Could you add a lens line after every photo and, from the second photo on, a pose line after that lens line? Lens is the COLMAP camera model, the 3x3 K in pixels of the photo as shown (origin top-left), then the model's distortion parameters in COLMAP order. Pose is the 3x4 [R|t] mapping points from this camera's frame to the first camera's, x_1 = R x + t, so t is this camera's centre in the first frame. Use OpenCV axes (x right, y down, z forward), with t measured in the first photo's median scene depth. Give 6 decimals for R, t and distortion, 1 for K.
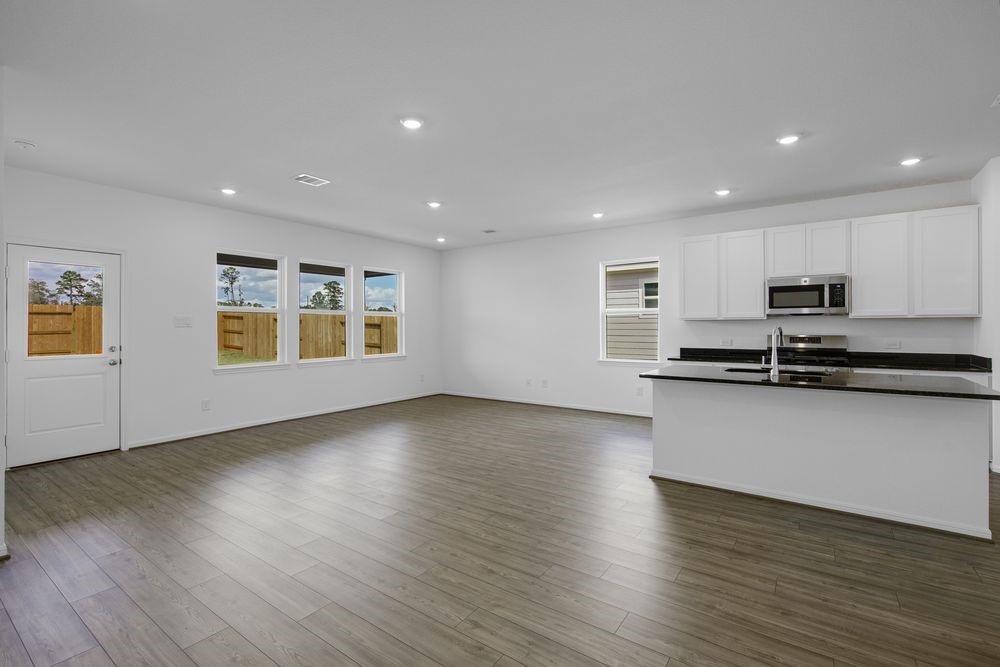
lens RADIAL K [[454.5, 0, 496.1], [0, 454.5, 324.1], [0, 0, 1]] dist [-0.001323, -0.001108]
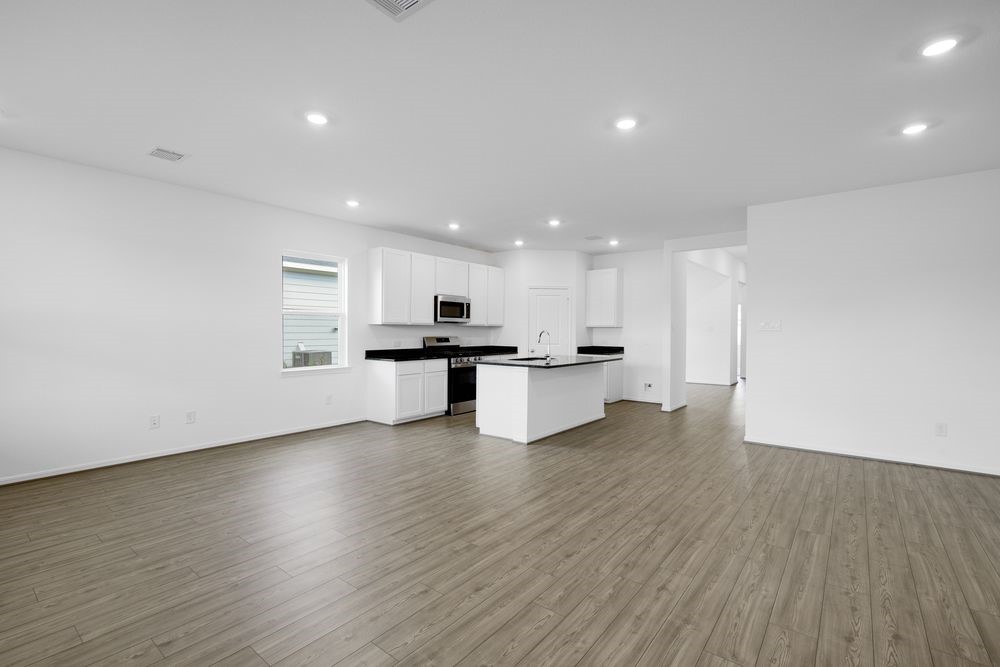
lens RADIAL K [[454.5, 0, 499.0], [0, 454.5, 336.2], [0, 0, 1]] dist [-0.001323, -0.001108]
pose [[0.039382, -0.010145, 0.999173, -0.836905], [-0.012350, 0.999867, 0.010639, 0.005970], [-0.999148, -0.012759, 0.039251, 0.874933]]
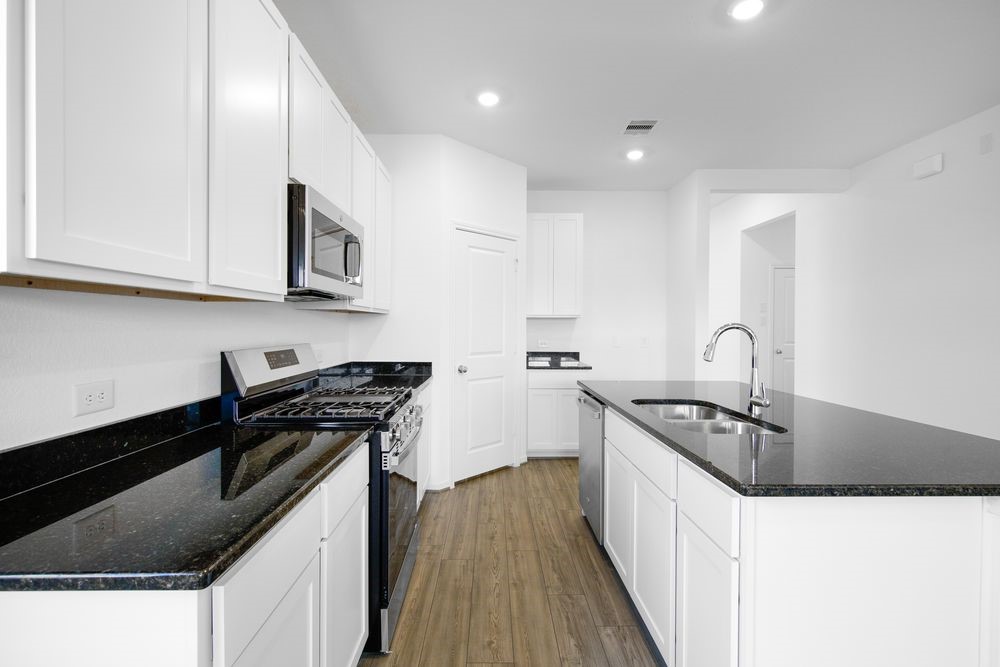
lens RADIAL K [[451.1, 0, 496.7], [0, 451.1, 328.9], [0, 0, 1]] dist [0.009441, -0.000426]
pose [[-0.597532, -0.004662, 0.801832, 0.282007], [-0.006438, 0.999979, 0.001016, 0.008583], [-0.801819, -0.004555, -0.597549, 1.238187]]
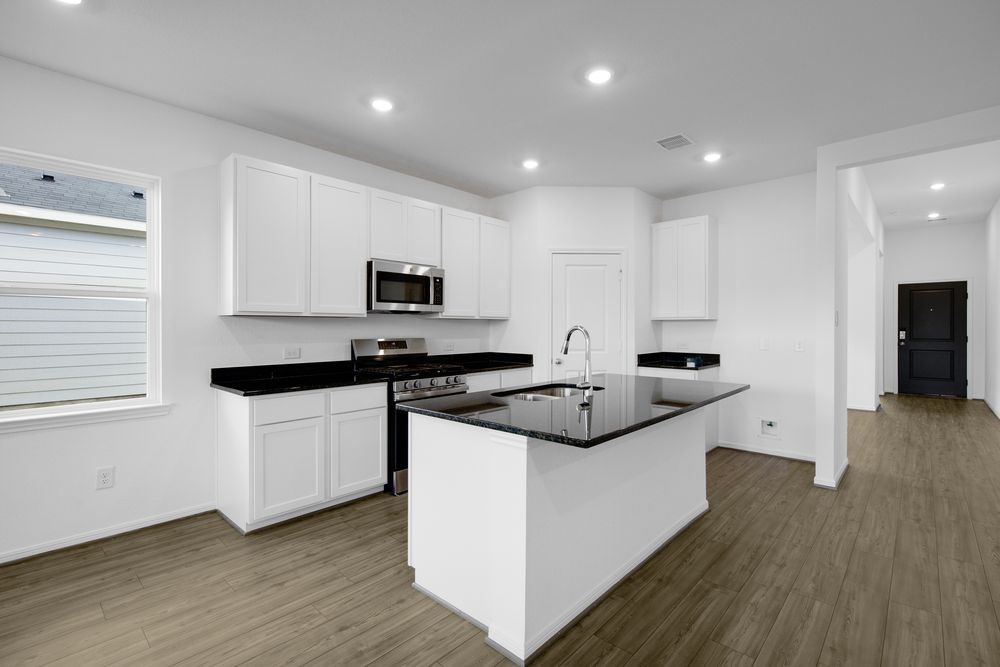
lens RADIAL K [[454.5, 0, 501.5], [0, 454.5, 331.6], [0, 0, 1]] dist [-0.001323, -0.001108]
pose [[0.116677, -0.007591, 0.993141, -0.086593], [-0.005908, 0.999948, 0.008337, 0.004799], [-0.993152, -0.006840, 0.116626, 0.822650]]
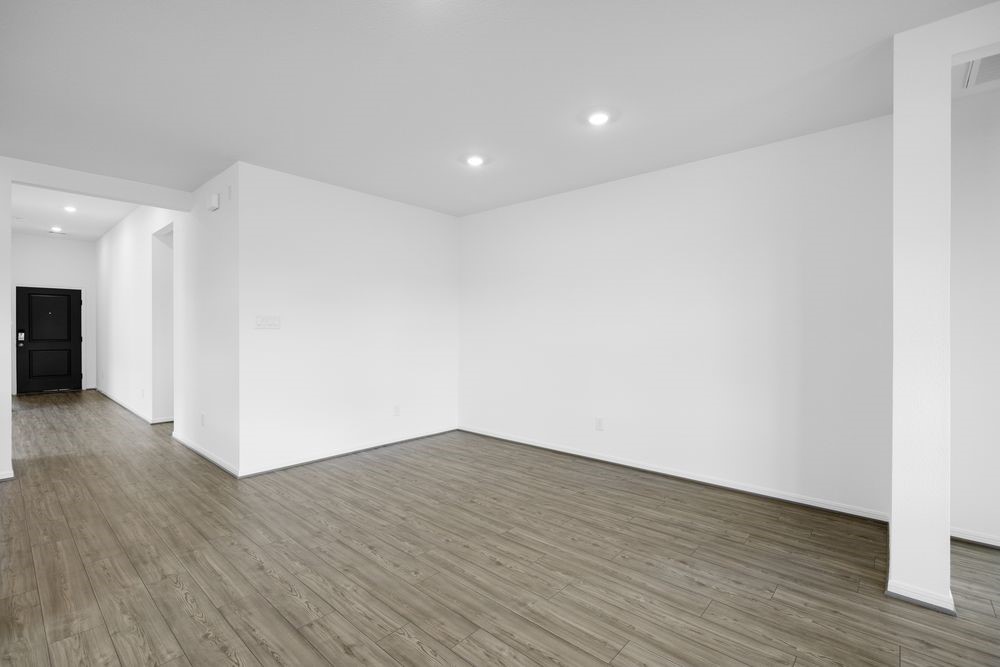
lens RADIAL K [[454.5, 0, 502.2], [0, 454.5, 333.7], [0, 0, 1]] dist [-0.001323, -0.001108]
pose [[-0.995421, -0.002283, 0.095560, -0.230635], [-0.002095, 0.999996, 0.002073, 0.005185], [-0.095564, 0.001863, -0.995422, 1.093461]]
